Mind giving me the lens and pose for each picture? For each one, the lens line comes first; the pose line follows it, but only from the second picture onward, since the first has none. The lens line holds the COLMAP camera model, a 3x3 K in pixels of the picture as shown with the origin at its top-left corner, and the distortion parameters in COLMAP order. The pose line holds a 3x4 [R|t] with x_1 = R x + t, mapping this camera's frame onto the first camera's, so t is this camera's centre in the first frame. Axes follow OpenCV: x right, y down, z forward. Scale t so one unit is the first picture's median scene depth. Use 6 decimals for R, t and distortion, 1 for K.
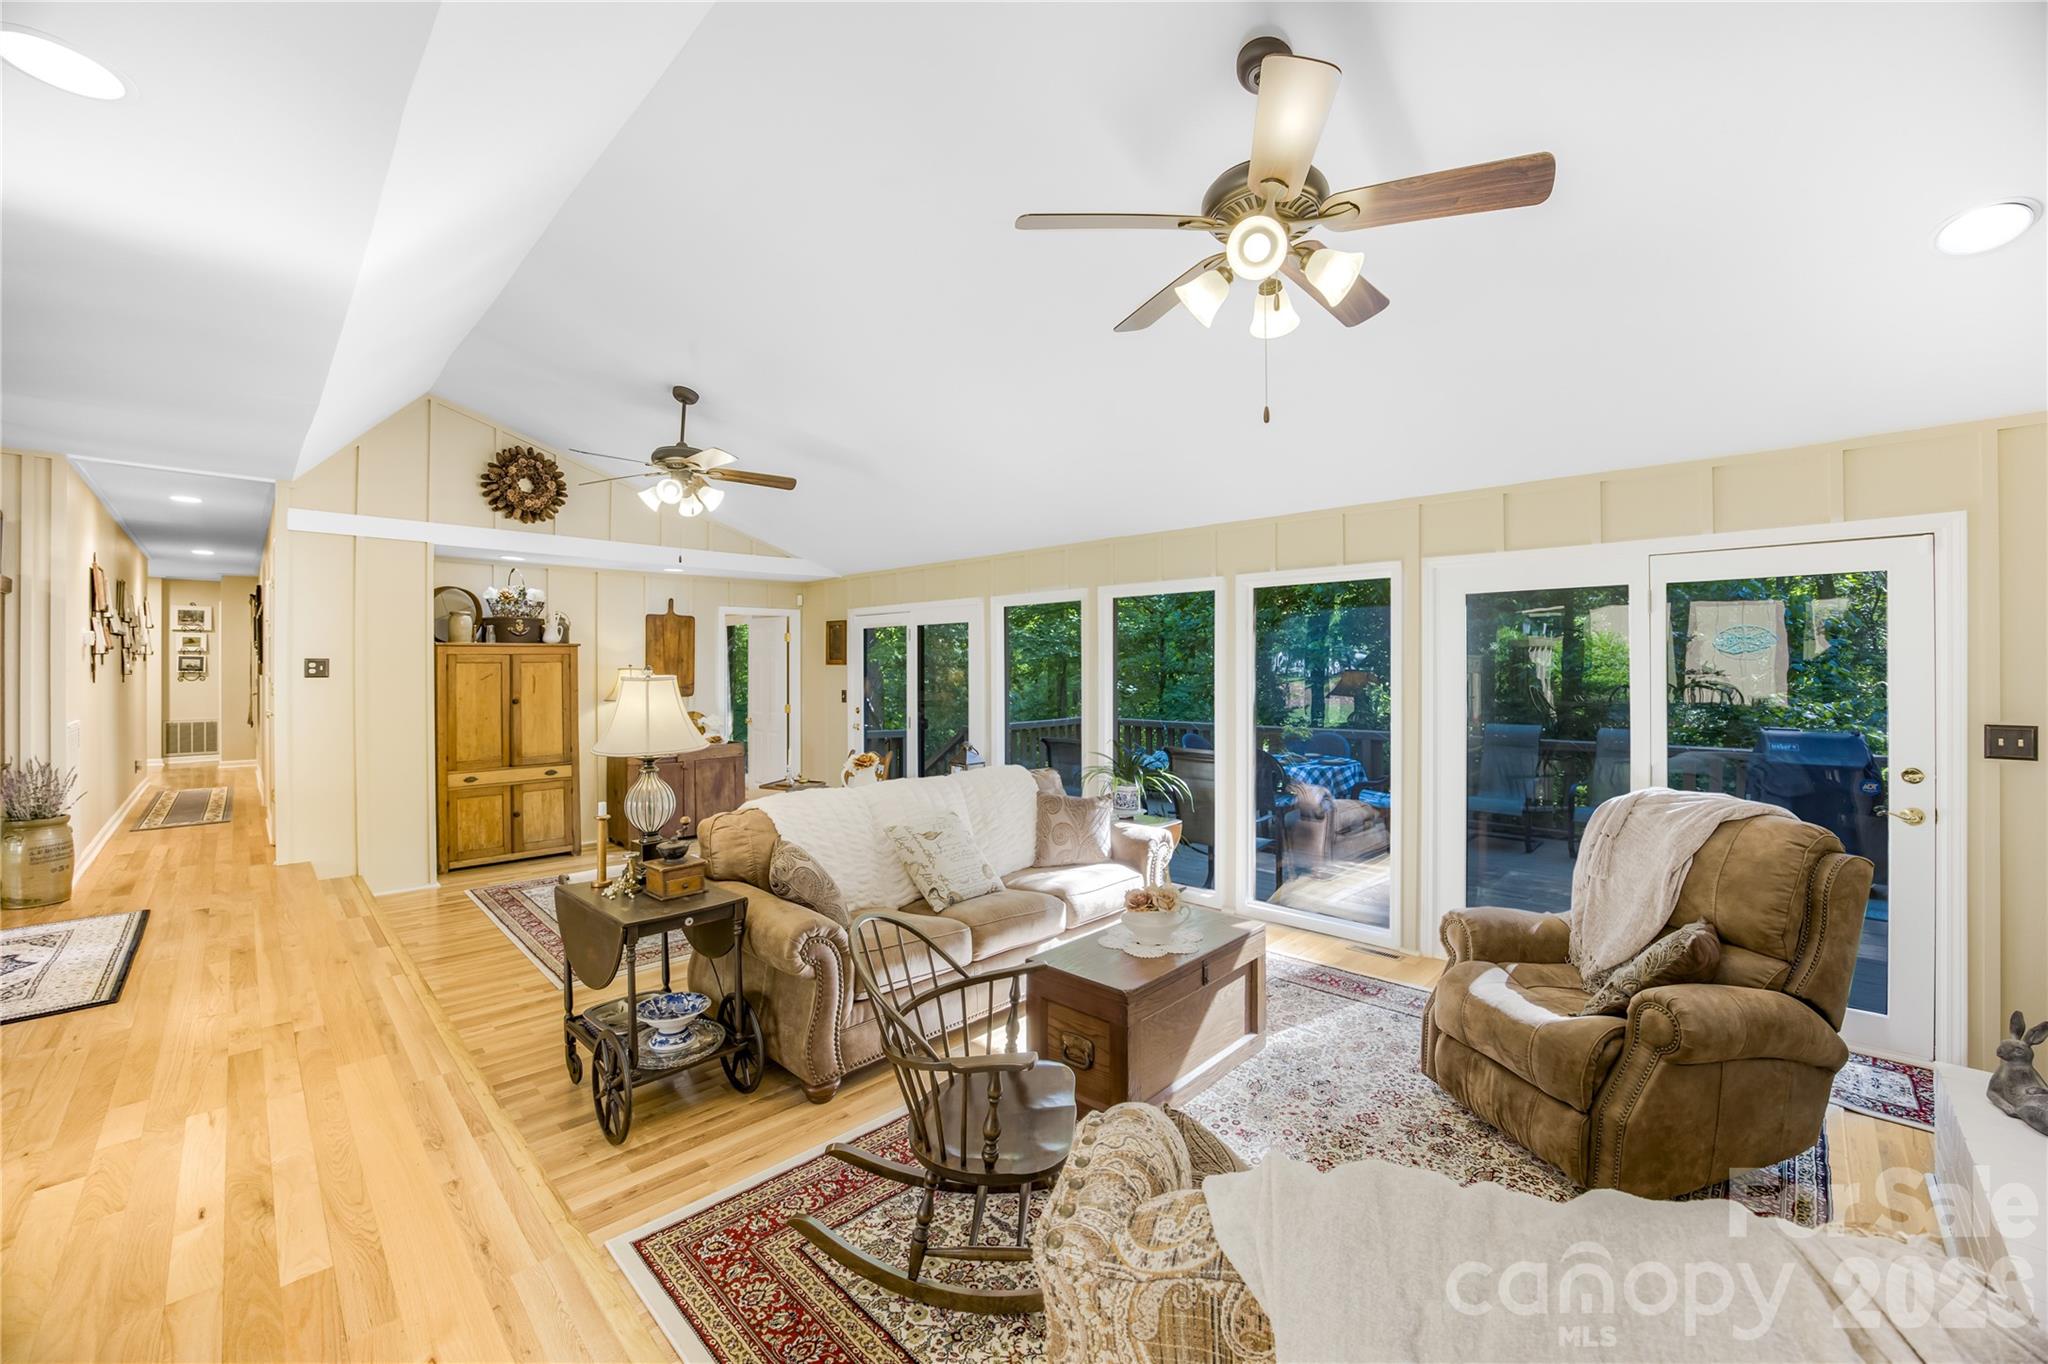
lens RADIAL K [[816.1, 0, 1013.2], [0, 816.1, 662.6], [0, 0, 1]] dist [-0.054979, 0.013643]
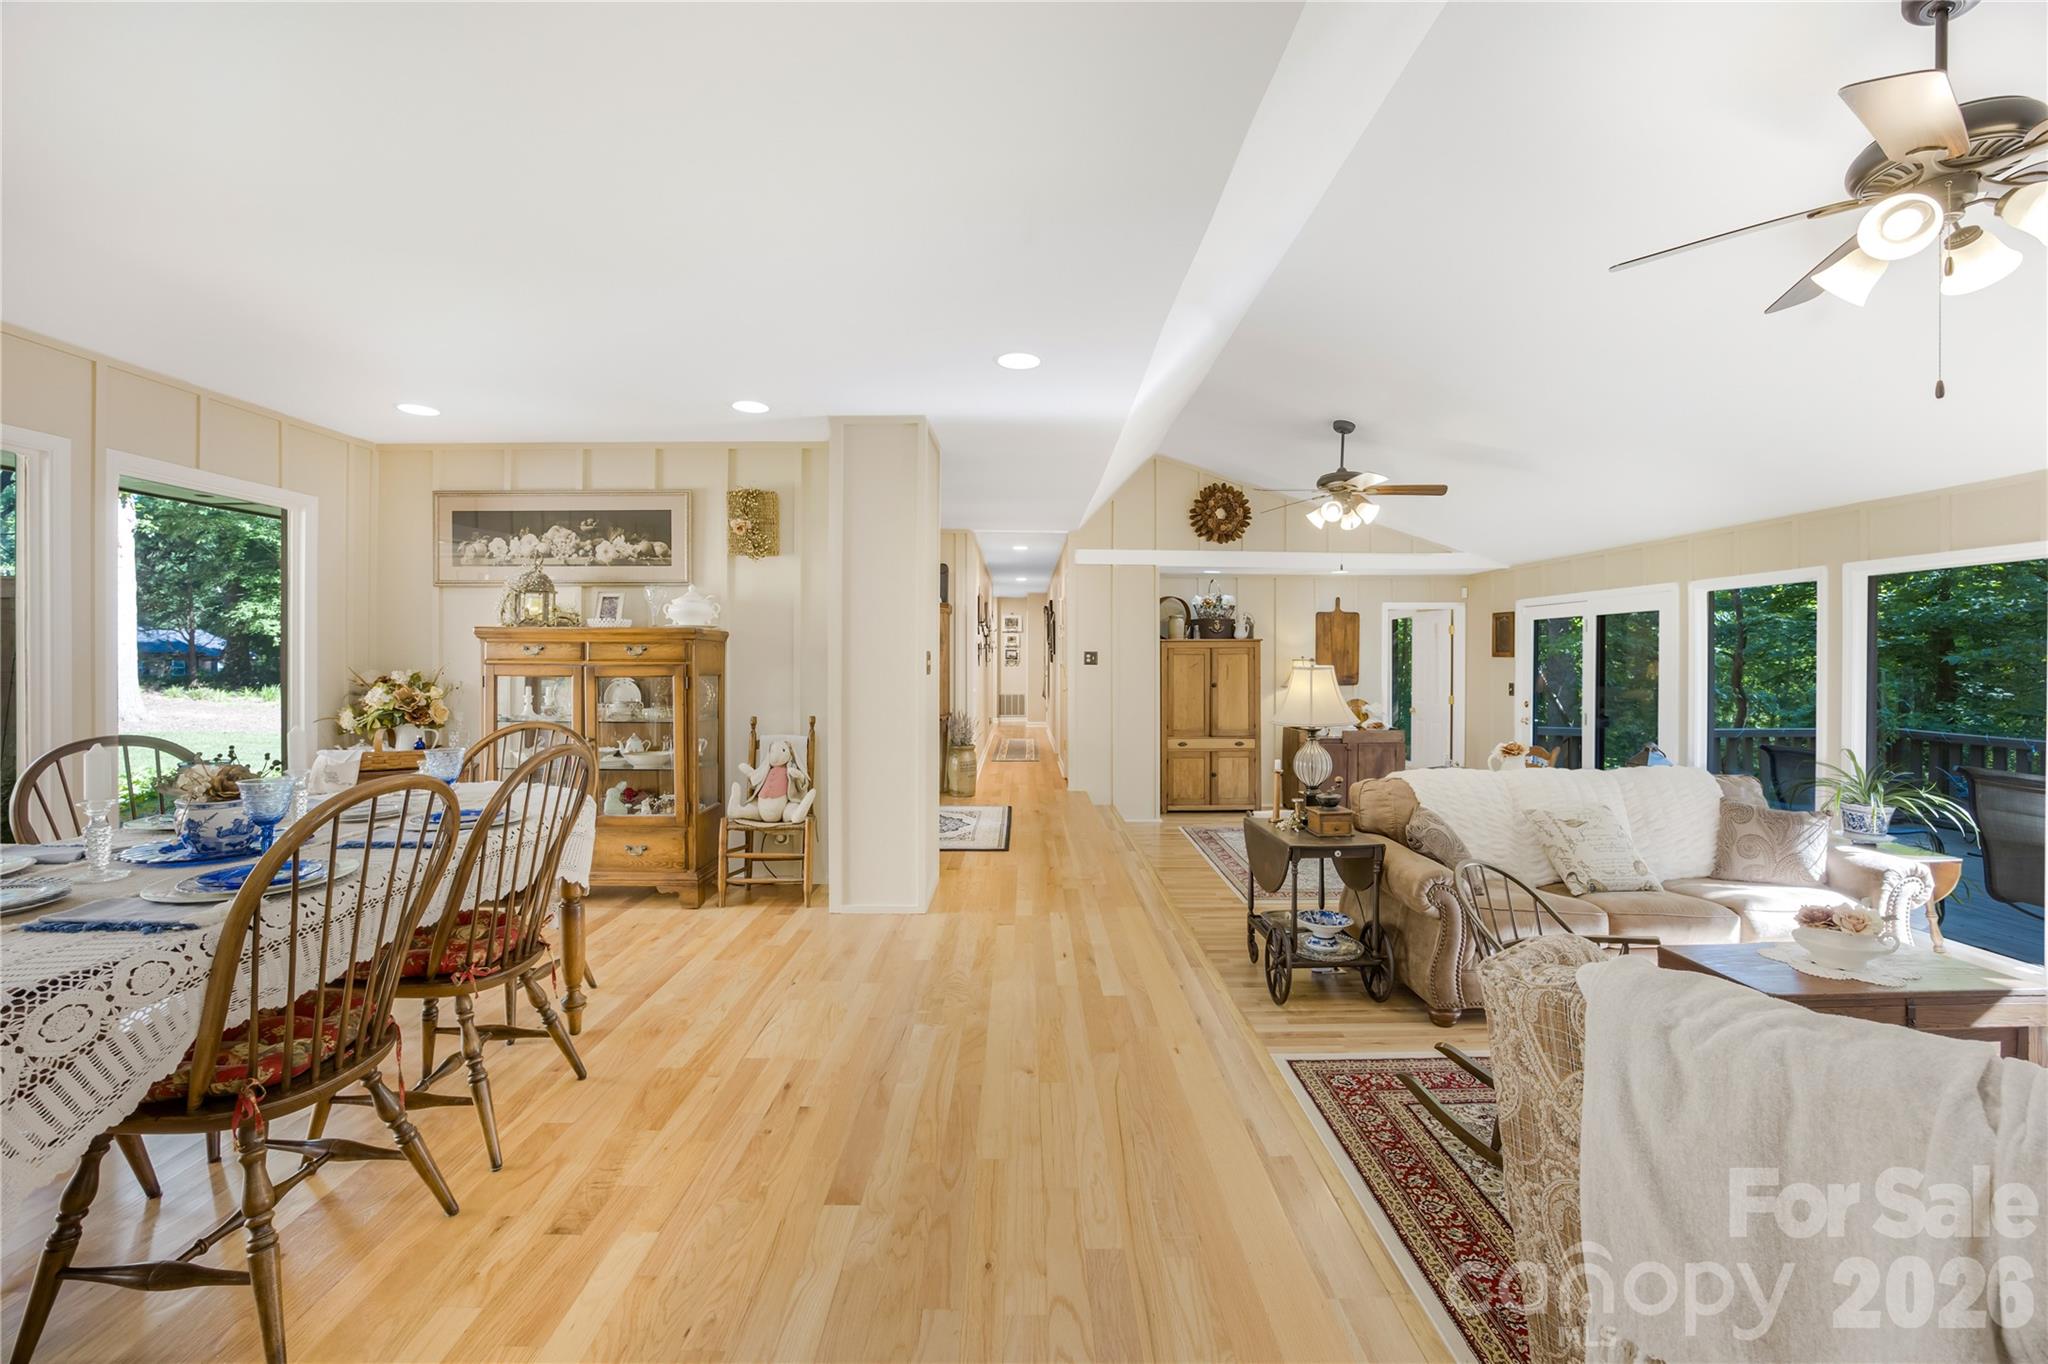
lens RADIAL K [[816.8, 0, 1028.8], [0, 816.8, 663.1], [0, 0, 1]] dist [-0.047540, 0.011208]
pose [[0.715831, 0.009033, -0.698215, 0.085991], [-0.001088, 0.999930, 0.011820, -0.001680], [0.698272, -0.007702, 0.715791, -0.162284]]
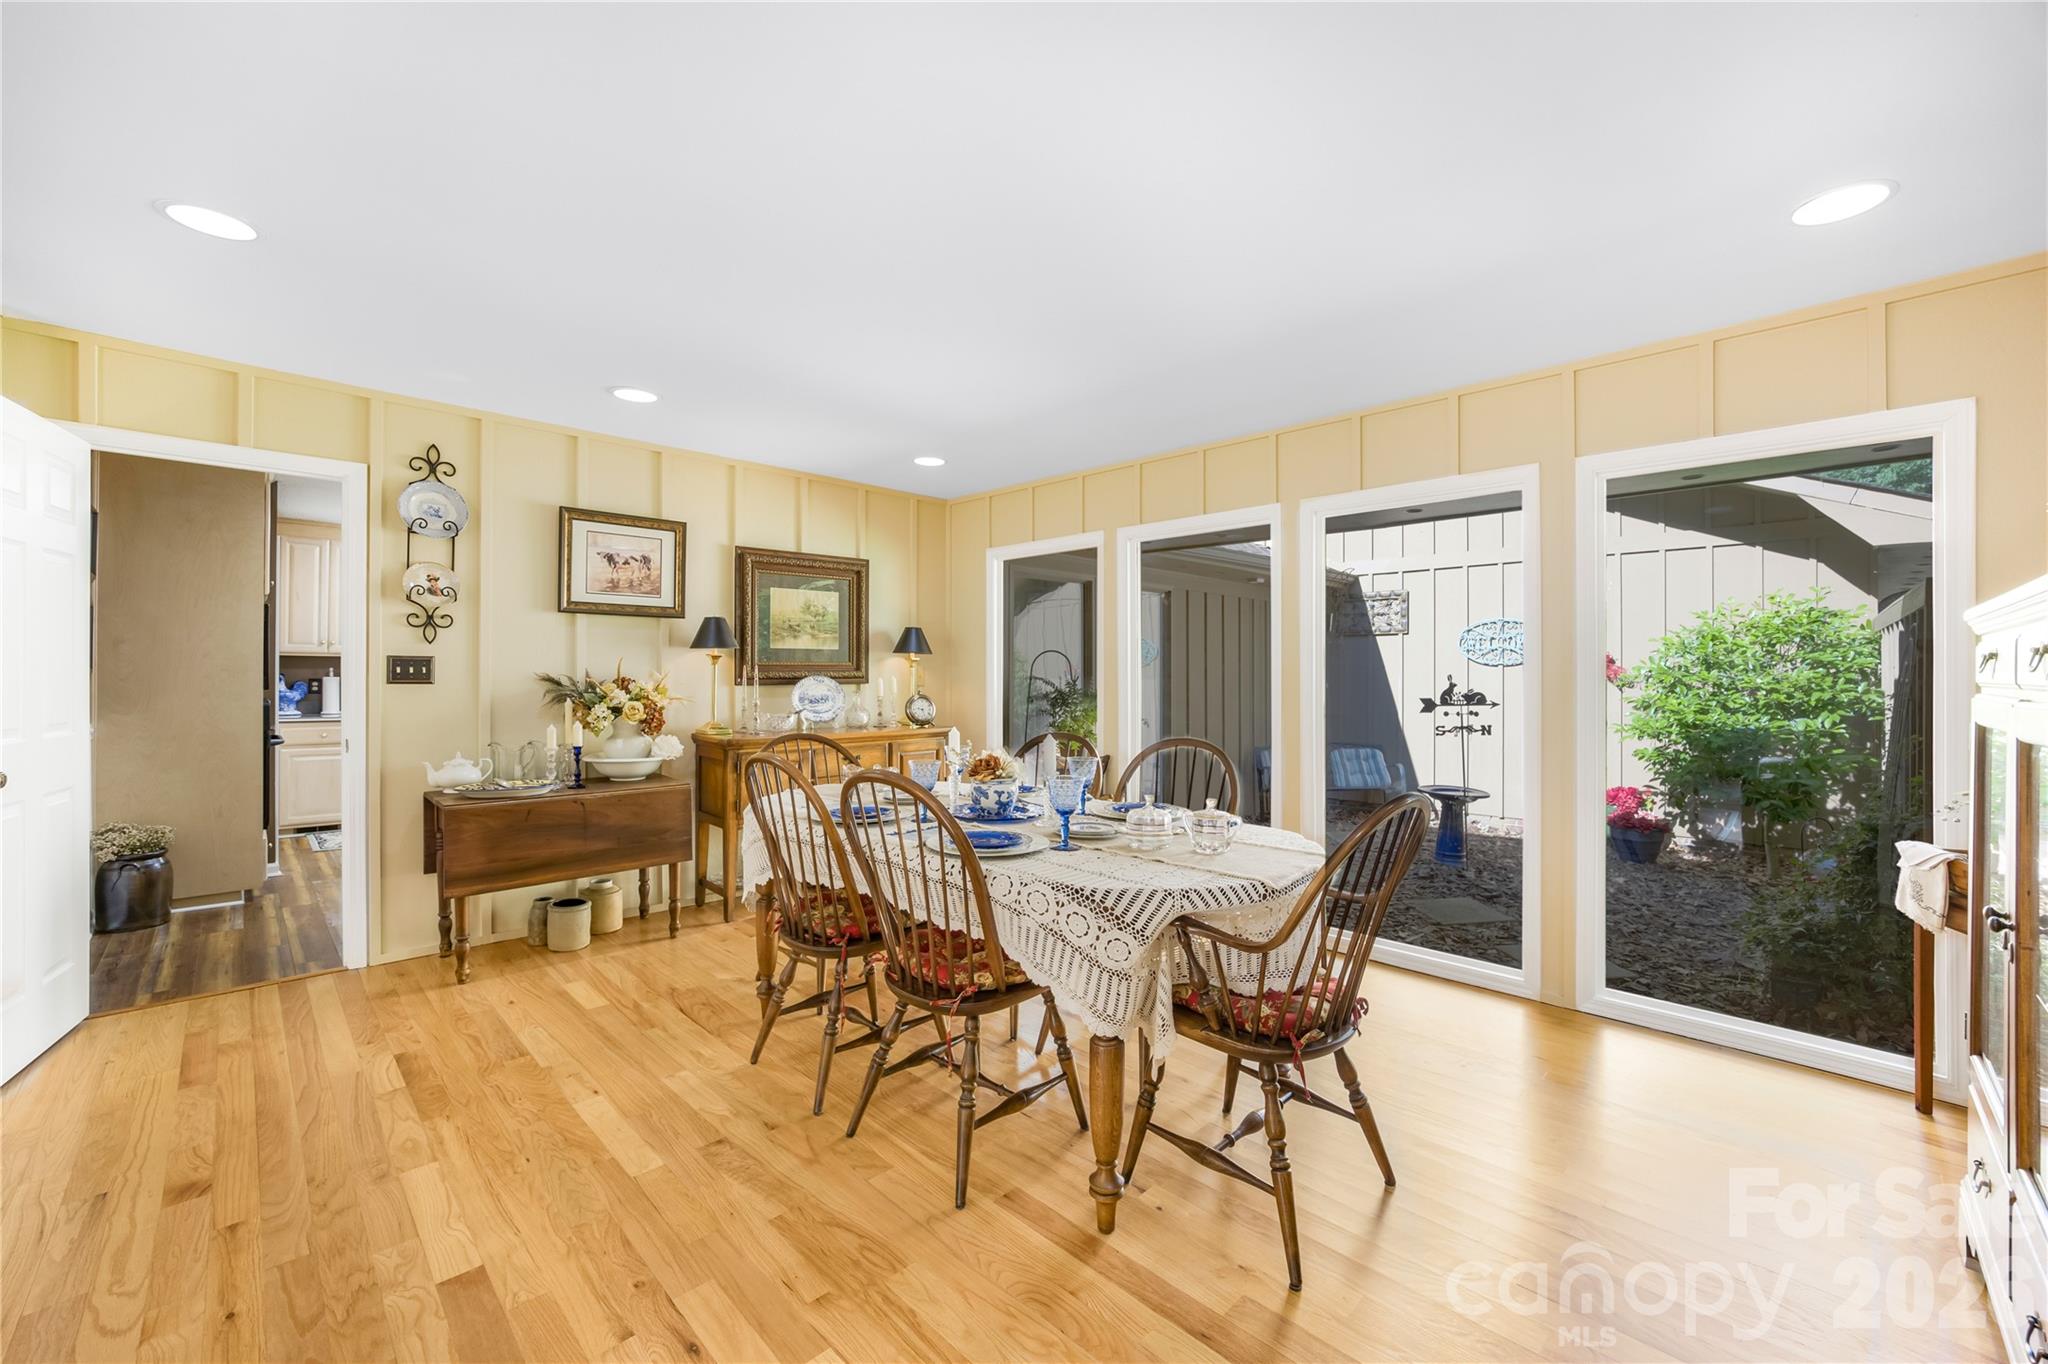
lens RADIAL K [[815.9, 0, 1026.7], [0, 815.9, 672.6], [0, 0, 1]] dist [-0.043893, 0.013534]
pose [[-0.999989, -0.001552, -0.004360, -0.478681], [-0.001506, 0.999945, -0.010373, 0.004041], [0.004376, -0.010366, -0.999937, 0.386217]]
